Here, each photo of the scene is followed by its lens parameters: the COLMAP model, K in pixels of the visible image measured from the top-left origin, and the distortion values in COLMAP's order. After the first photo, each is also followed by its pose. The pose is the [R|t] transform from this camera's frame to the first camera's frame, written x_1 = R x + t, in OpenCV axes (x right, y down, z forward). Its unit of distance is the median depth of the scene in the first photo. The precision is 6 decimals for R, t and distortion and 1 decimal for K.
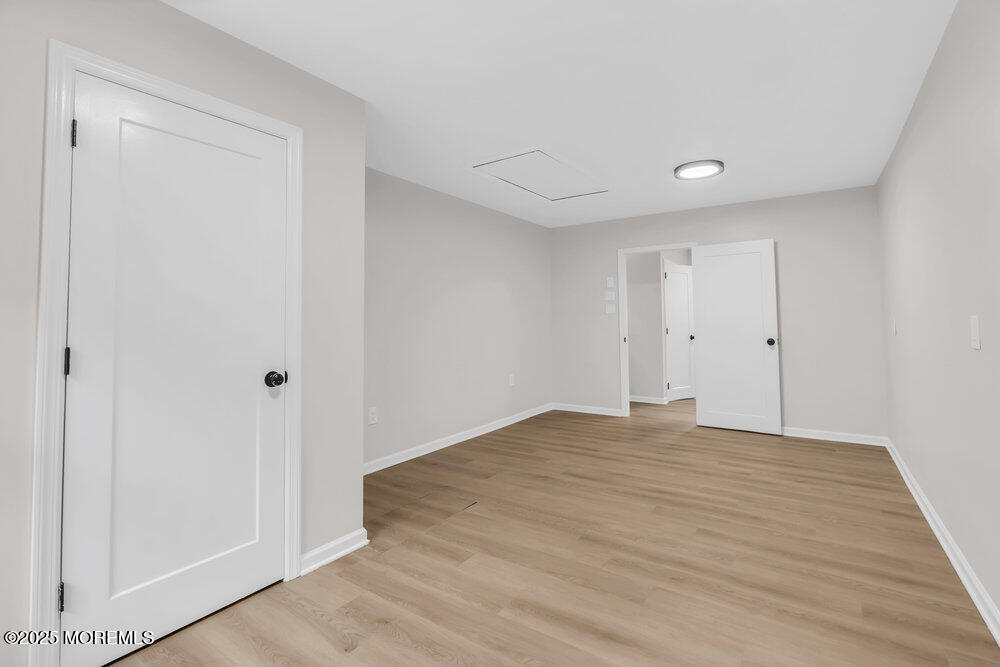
lens RADIAL K [[444.7, 0, 499.1], [0, 444.7, 335.5], [0, 0, 1]] dist [0.003058, 0.000111]
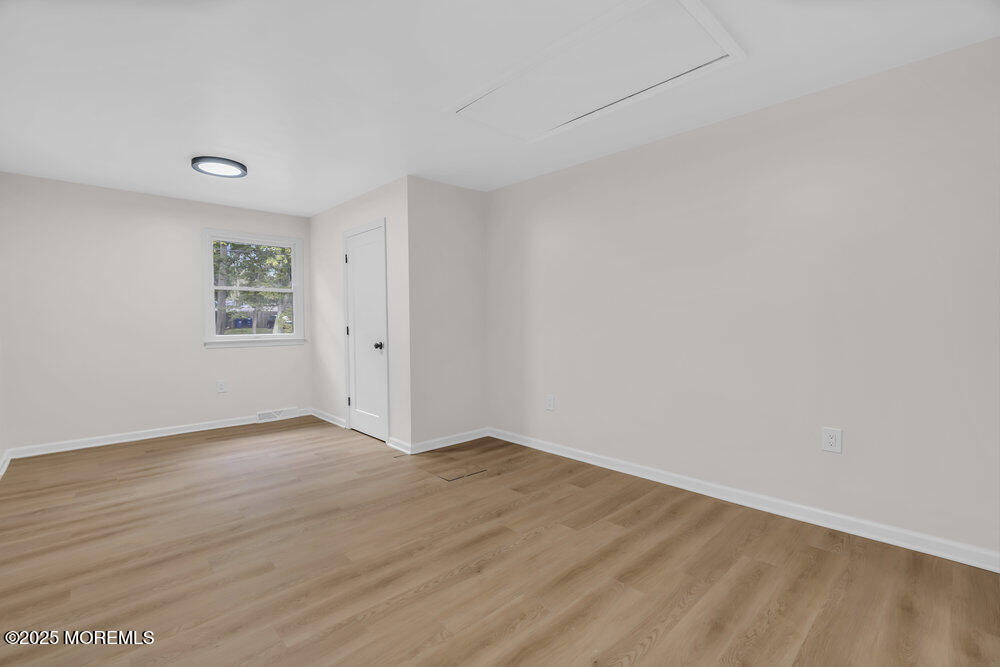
lens RADIAL K [[444.7, 0, 499.1], [0, 444.7, 335.5], [0, 0, 1]] dist [0.003058, 0.000111]
pose [[-0.201625, 0.036363, -0.978787, 1.177422], [-0.012183, 0.999140, 0.039629, -0.034106], [0.979387, 0.019915, -0.201009, 1.594425]]
